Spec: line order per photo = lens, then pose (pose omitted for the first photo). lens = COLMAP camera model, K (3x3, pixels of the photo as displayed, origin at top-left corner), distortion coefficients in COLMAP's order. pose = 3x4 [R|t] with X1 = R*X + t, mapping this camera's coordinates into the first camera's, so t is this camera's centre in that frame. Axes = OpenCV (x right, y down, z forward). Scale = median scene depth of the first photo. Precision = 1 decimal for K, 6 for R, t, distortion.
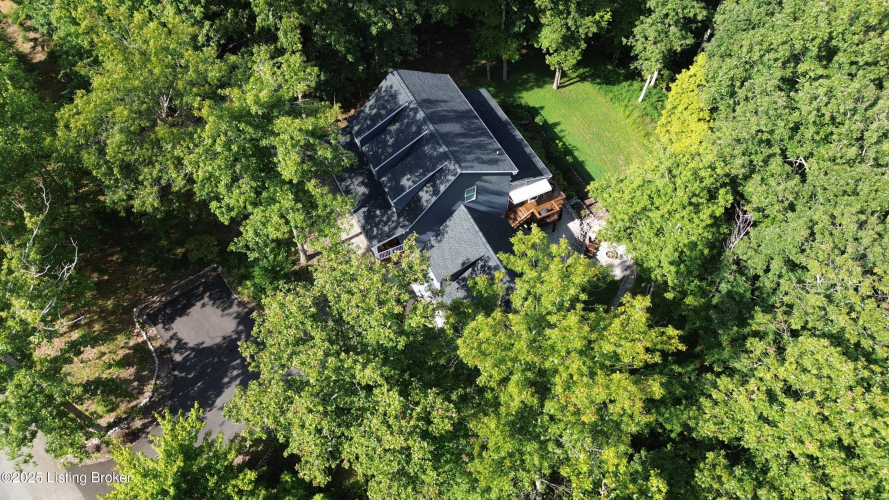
lens RADIAL K [[603.2, 0, 444.5], [0, 603.2, 250.0], [0, 0, 1]] dist [0.000508, -0.000493]
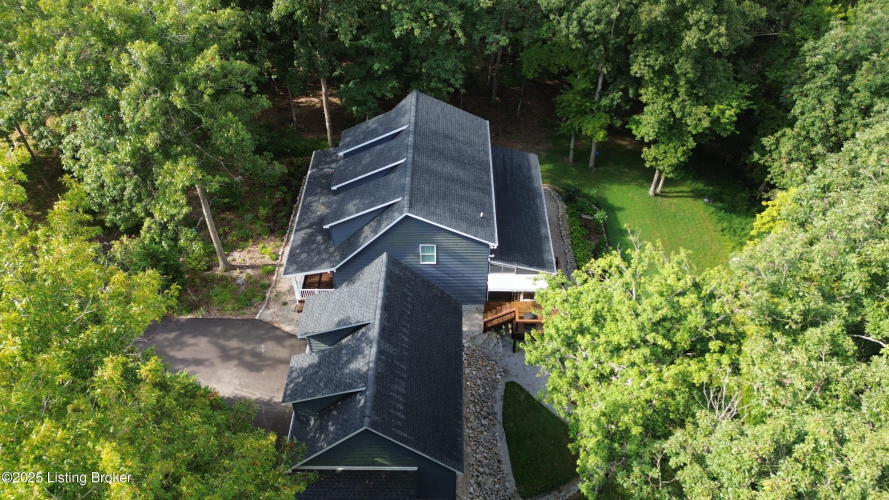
lens RADIAL K [[603.2, 0, 444.5], [0, 603.2, 250.0], [0, 0, 1]] dist [0.000508, -0.000493]
pose [[0.893356, 0.315643, -0.319820, 0.238627], [-0.369817, 0.920755, -0.124282, -0.010322], [0.255247, 0.229303, 0.939292, 0.247456]]
